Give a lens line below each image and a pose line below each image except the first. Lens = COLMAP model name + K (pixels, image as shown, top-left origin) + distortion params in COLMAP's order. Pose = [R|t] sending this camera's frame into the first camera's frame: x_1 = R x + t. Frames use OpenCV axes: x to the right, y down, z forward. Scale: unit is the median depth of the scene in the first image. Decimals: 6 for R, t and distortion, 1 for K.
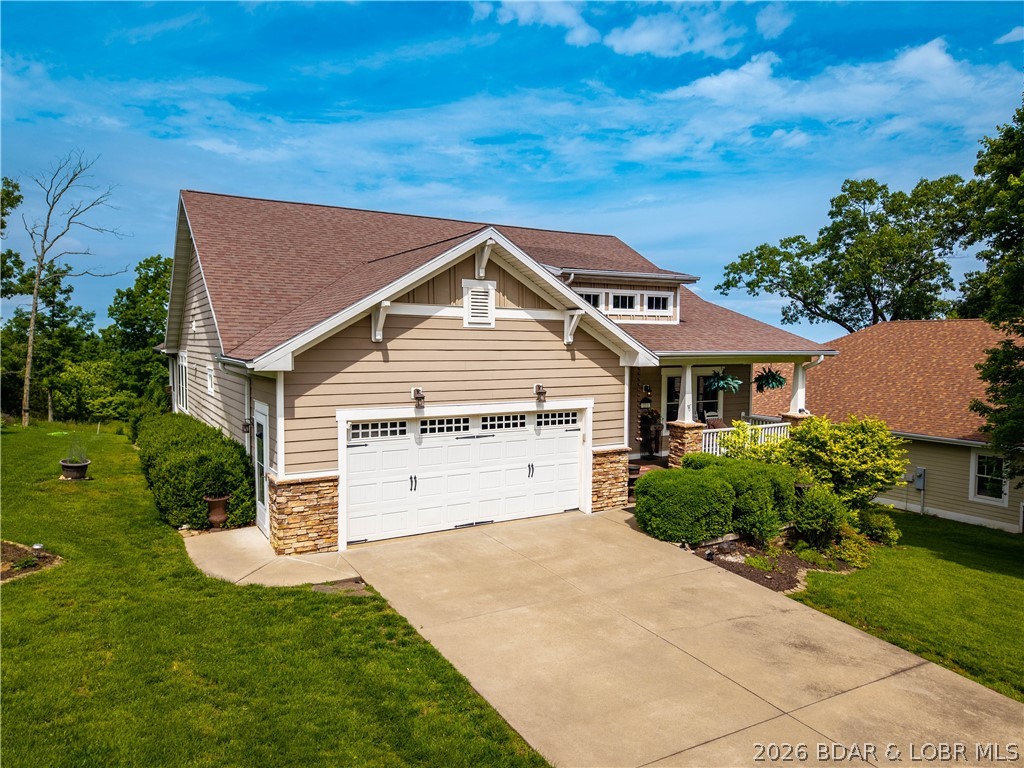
lens RADIAL K [[690.1, 0, 509.0], [0, 690.1, 378.8], [0, 0, 1]] dist [0.026735, -0.024967]
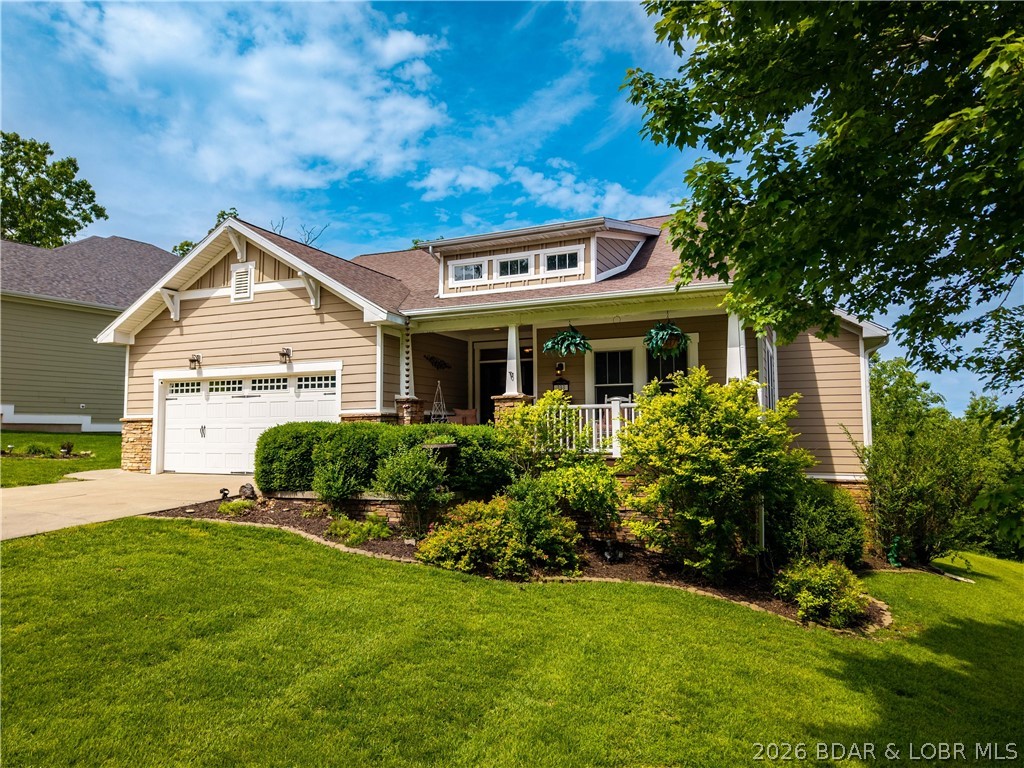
lens RADIAL K [[690.1, 0, 515.5], [0, 690.1, 374.2], [0, 0, 1]] dist [0.026735, -0.024967]
pose [[0.585265, -0.079524, -0.806933, 1.092919], [-0.033954, 0.991902, -0.122379, 0.164778], [0.810131, 0.099023, 0.577825, 0.656601]]
